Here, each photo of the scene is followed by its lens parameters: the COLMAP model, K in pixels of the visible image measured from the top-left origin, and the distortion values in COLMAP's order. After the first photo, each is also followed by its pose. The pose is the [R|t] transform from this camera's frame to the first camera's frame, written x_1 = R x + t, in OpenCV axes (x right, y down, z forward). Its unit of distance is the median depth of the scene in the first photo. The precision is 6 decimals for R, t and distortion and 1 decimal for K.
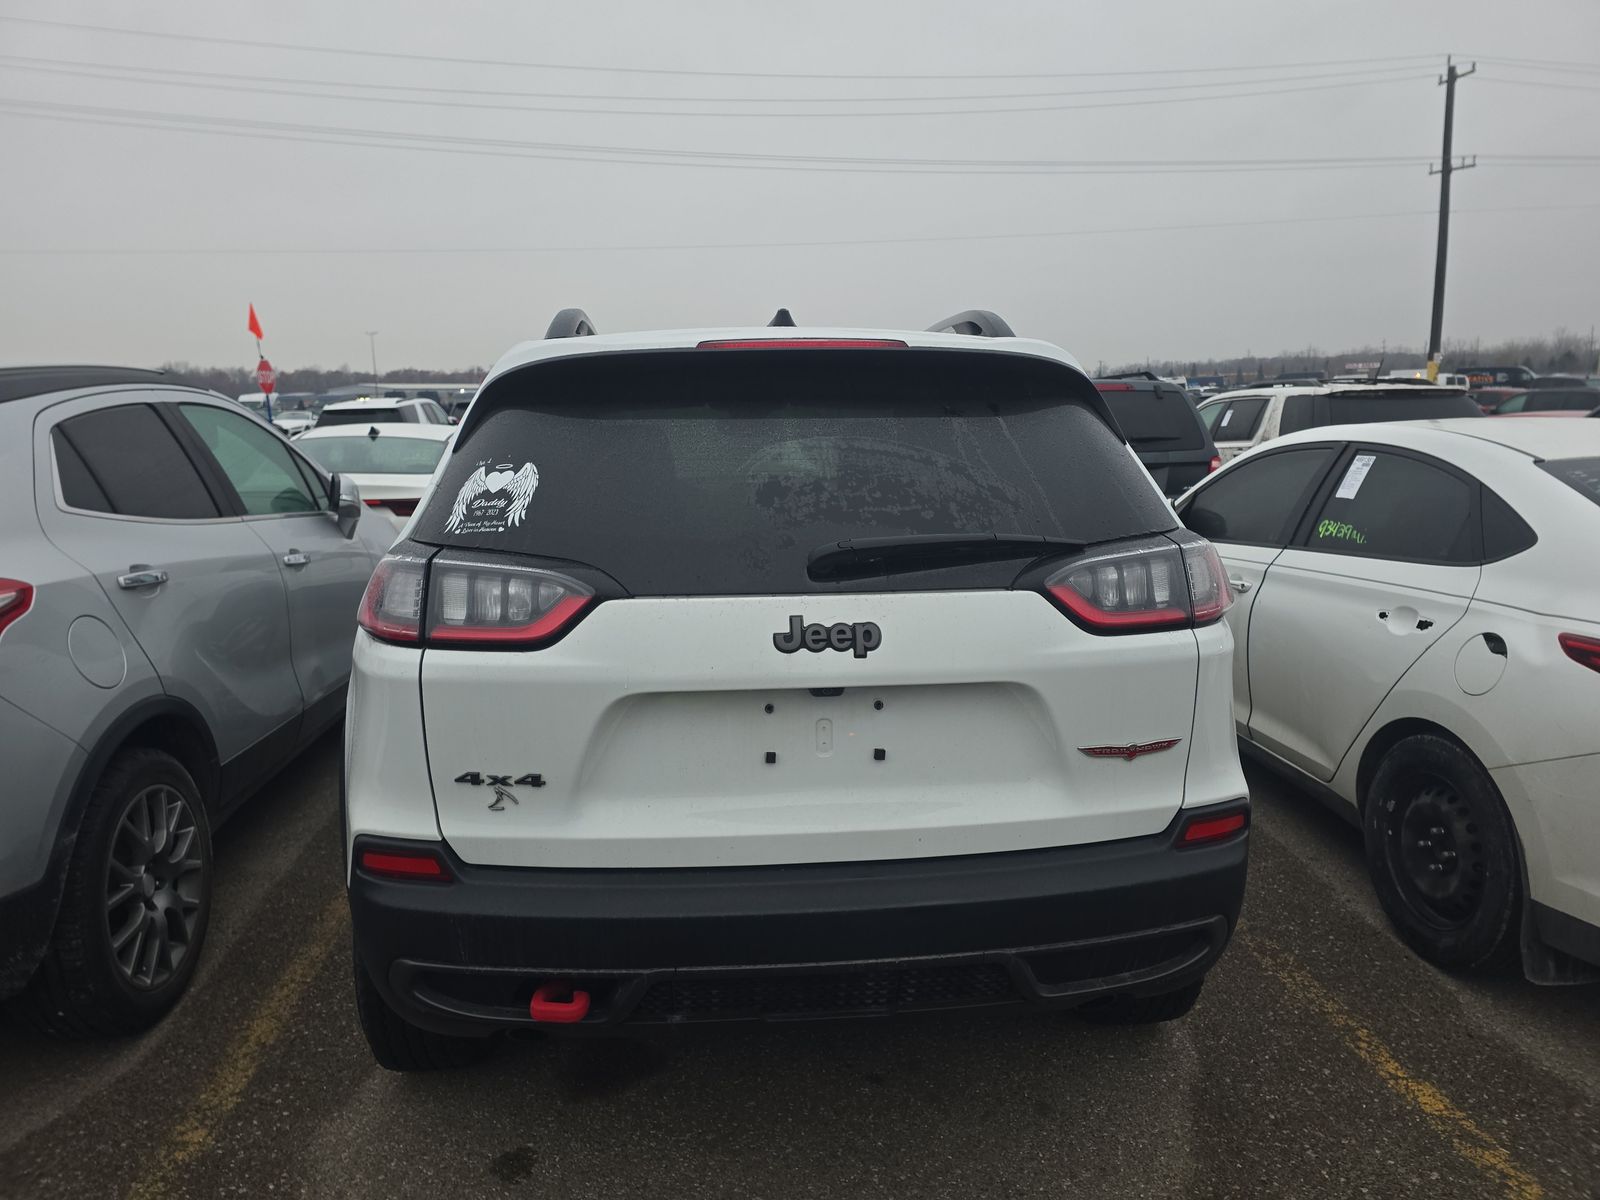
lens RADIAL K [[1072.9, 0, 805.3], [0, 1072.9, 590.8], [0, 0, 1]] dist [0.059611, -0.049829]
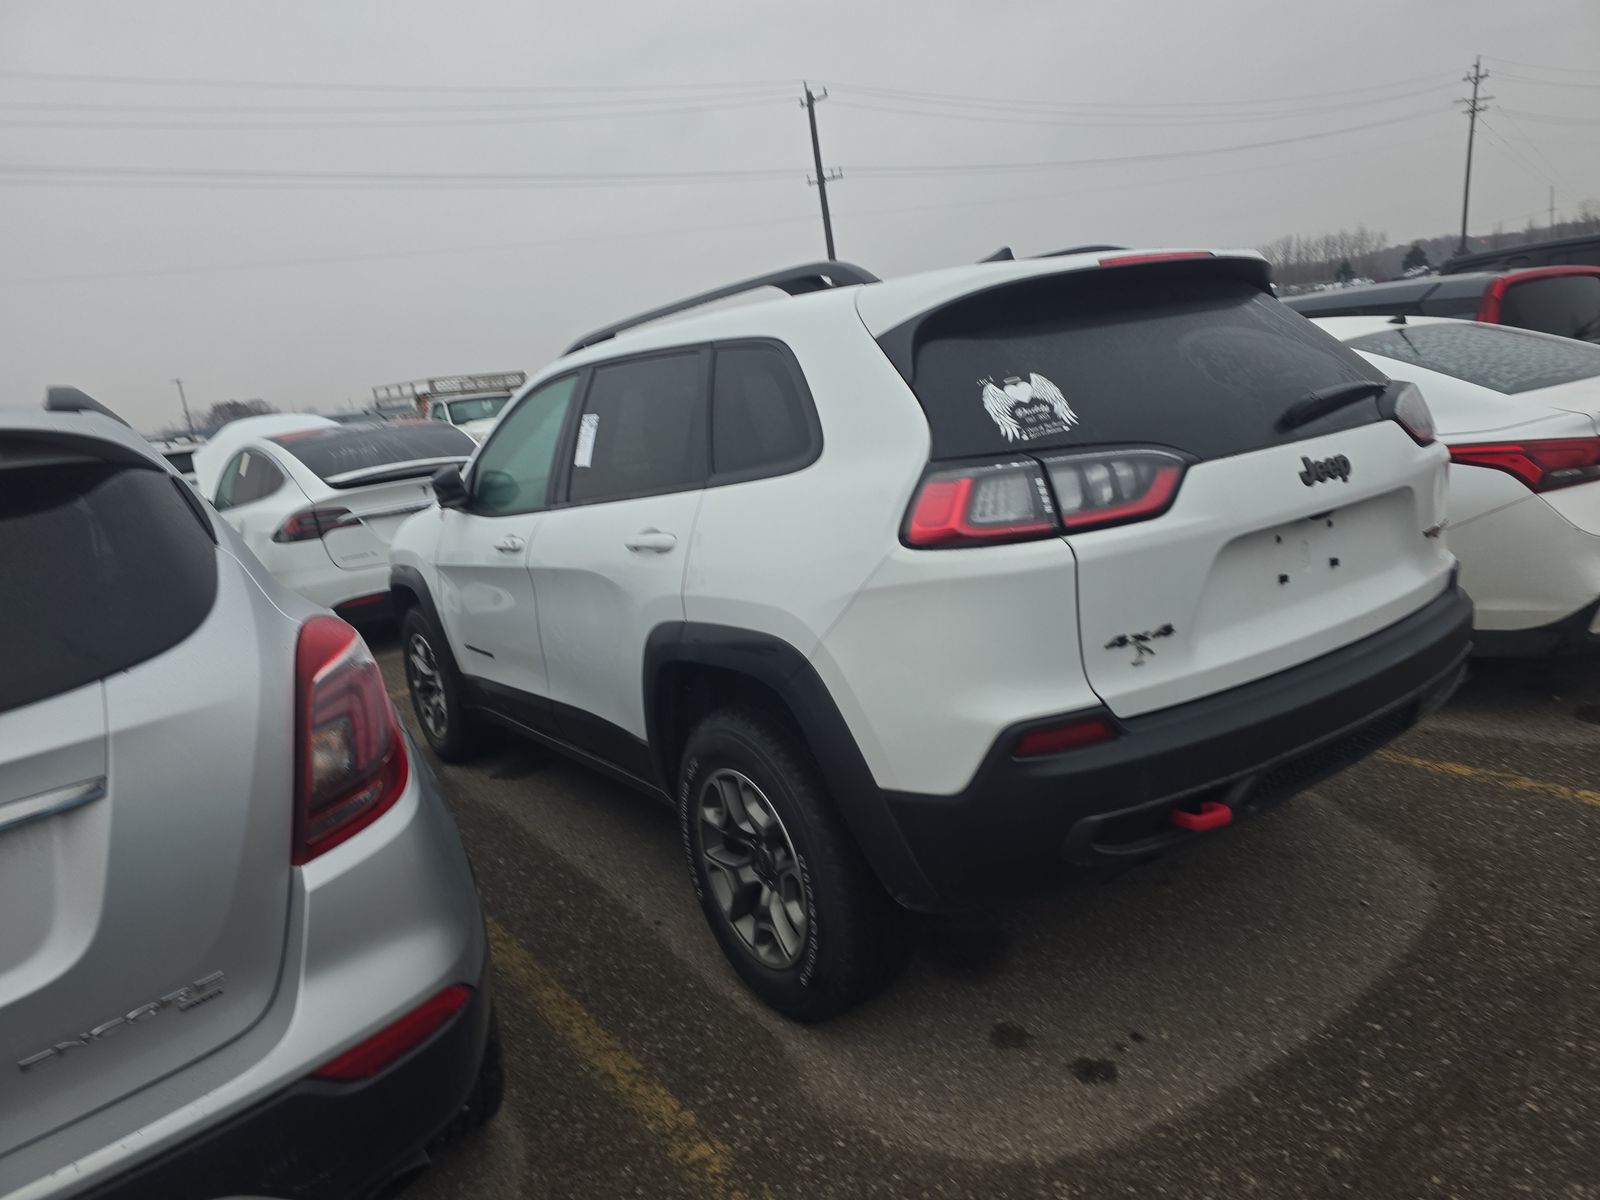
lens RADIAL K [[1072.9, 0, 785.5], [0, 1072.9, 595.3], [0, 0, 1]] dist [0.059611, -0.049829]
pose [[0.867708, -0.190801, 0.458996, -1.036600], [0.195428, 0.979985, 0.037926, 0.013473], [-0.457046, 0.056792, 0.887628, 0.140504]]
